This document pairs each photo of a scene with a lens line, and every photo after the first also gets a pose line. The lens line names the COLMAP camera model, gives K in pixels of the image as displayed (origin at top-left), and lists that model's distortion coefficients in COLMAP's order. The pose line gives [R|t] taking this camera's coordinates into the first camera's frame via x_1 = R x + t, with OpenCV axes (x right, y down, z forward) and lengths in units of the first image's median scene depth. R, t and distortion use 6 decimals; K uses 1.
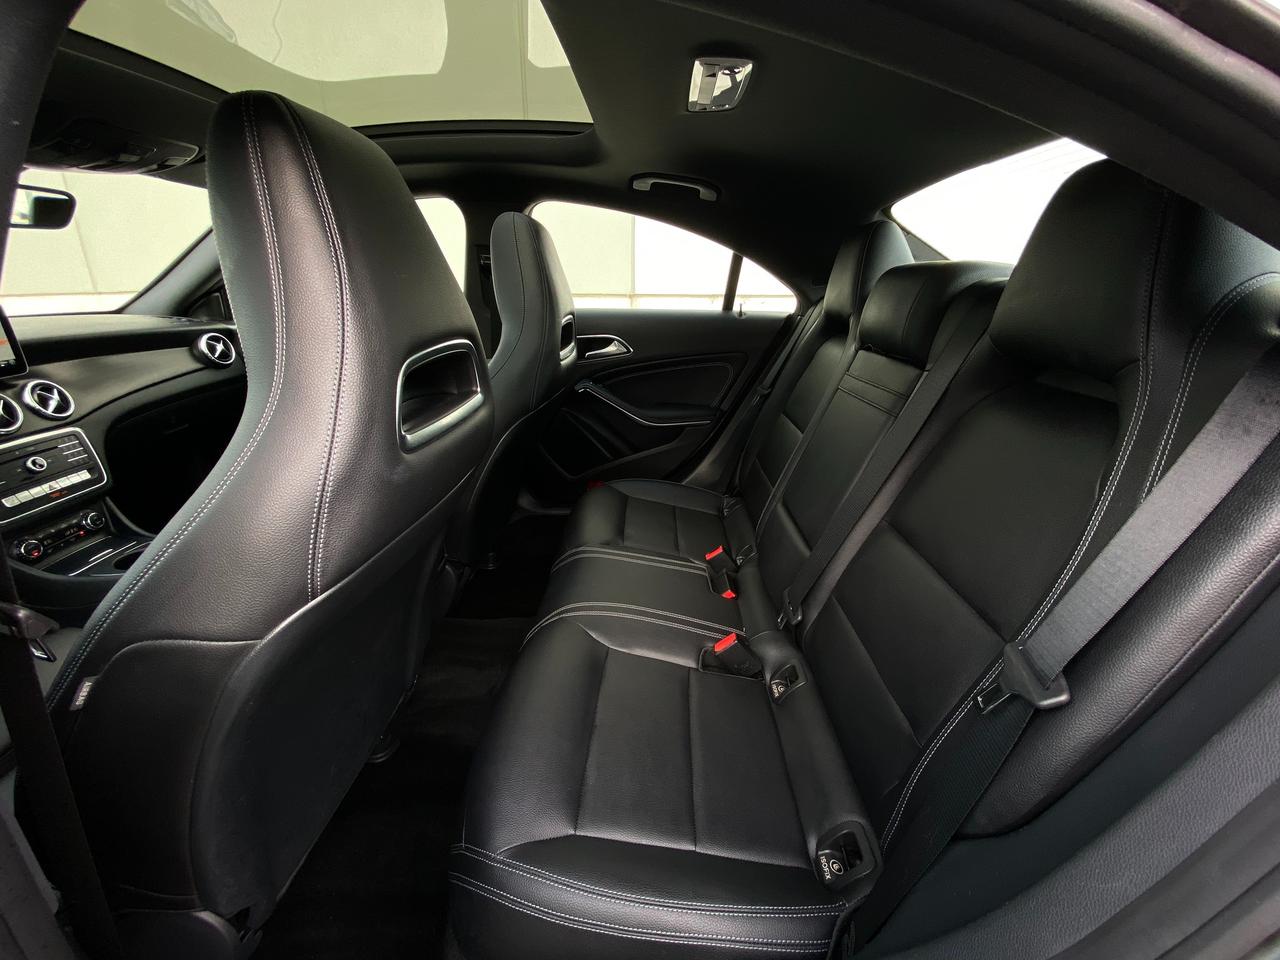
lens RADIAL K [[539.5, 0, 648.2], [0, 539.5, 481.8], [0, 0, 1]] dist [-0.029083, -0.000983]
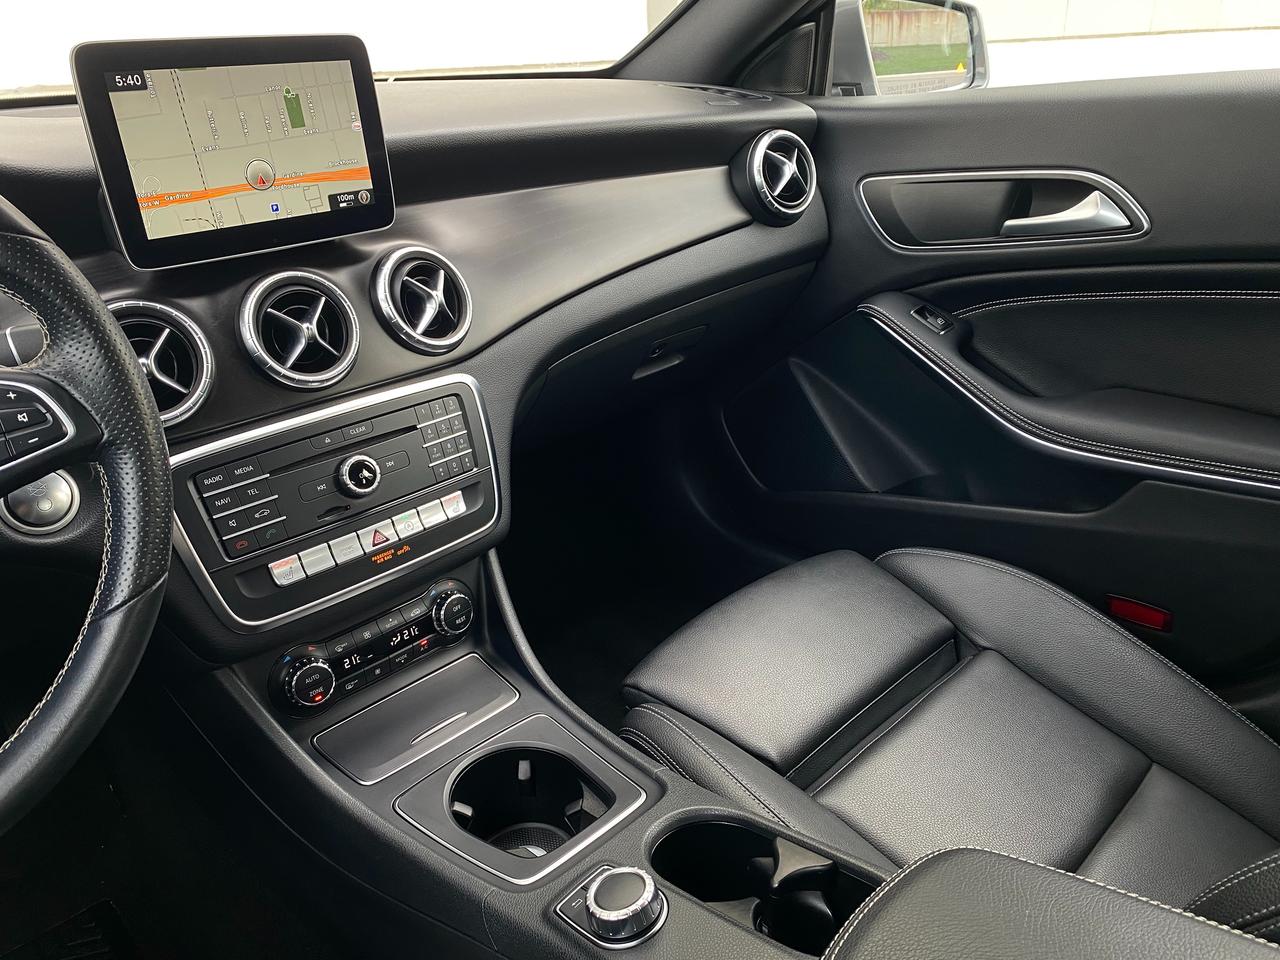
lens RADIAL K [[981.6, 0, 628.0], [0, 981.6, 473.9], [0, 0, 1]] dist [0.047425, -0.050745]
pose [[0.719018, 0.245355, -0.650242, -0.530009], [-0.201811, 0.969006, 0.142478, -0.167378], [0.665046, 0.028782, 0.746248, 0.549071]]
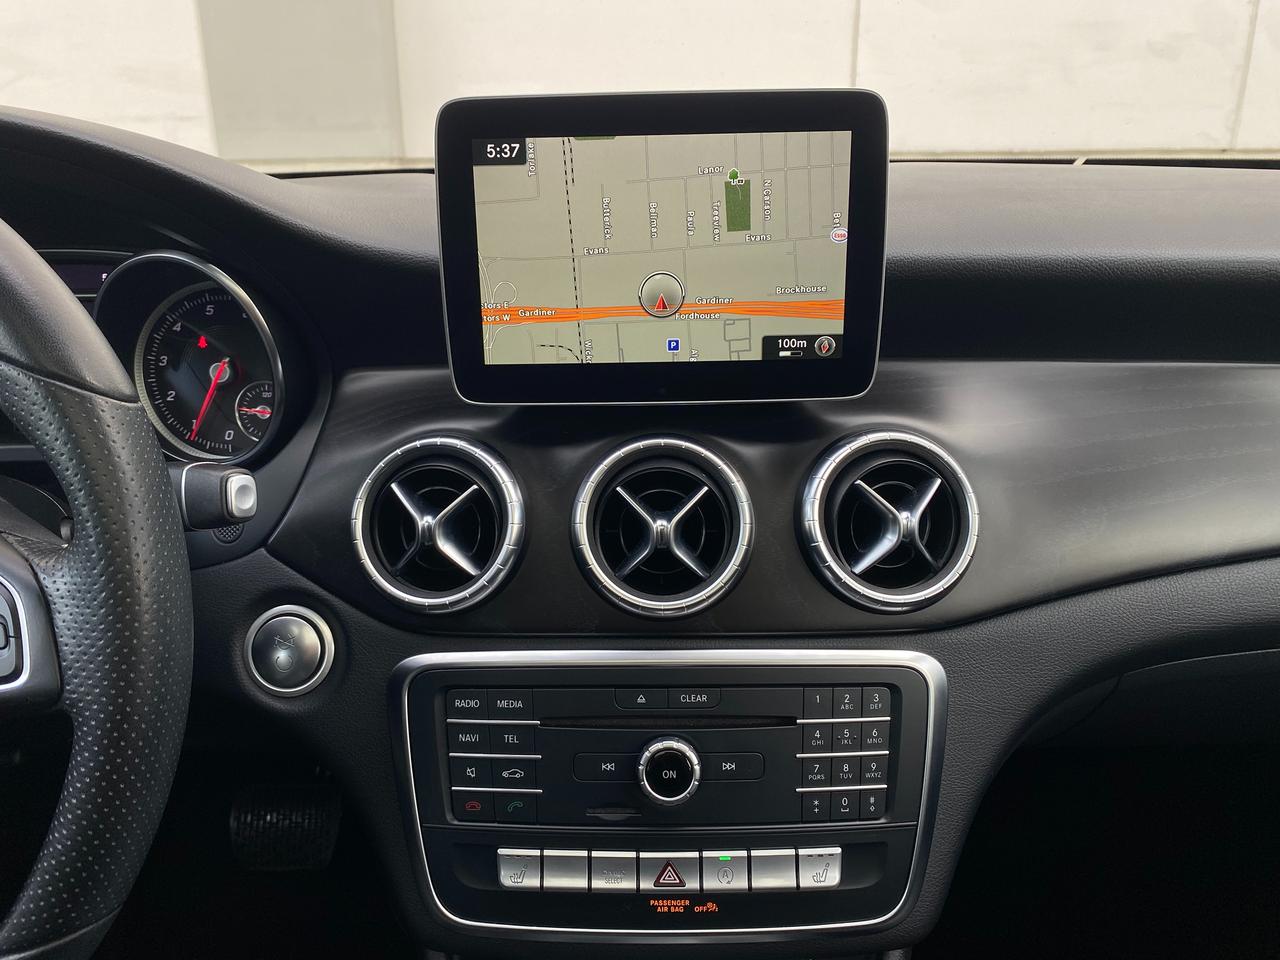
lens RADIAL K [[981.6, 0, 628.0], [0, 981.6, 469.6], [0, 0, 1]] dist [0.047425, -0.050745]
pose [[0.018823, 0.311814, -0.949957, -0.741163], [-0.340231, 0.895419, 0.287171, -0.266503], [0.940154, 0.317799, 0.122944, 0.824751]]
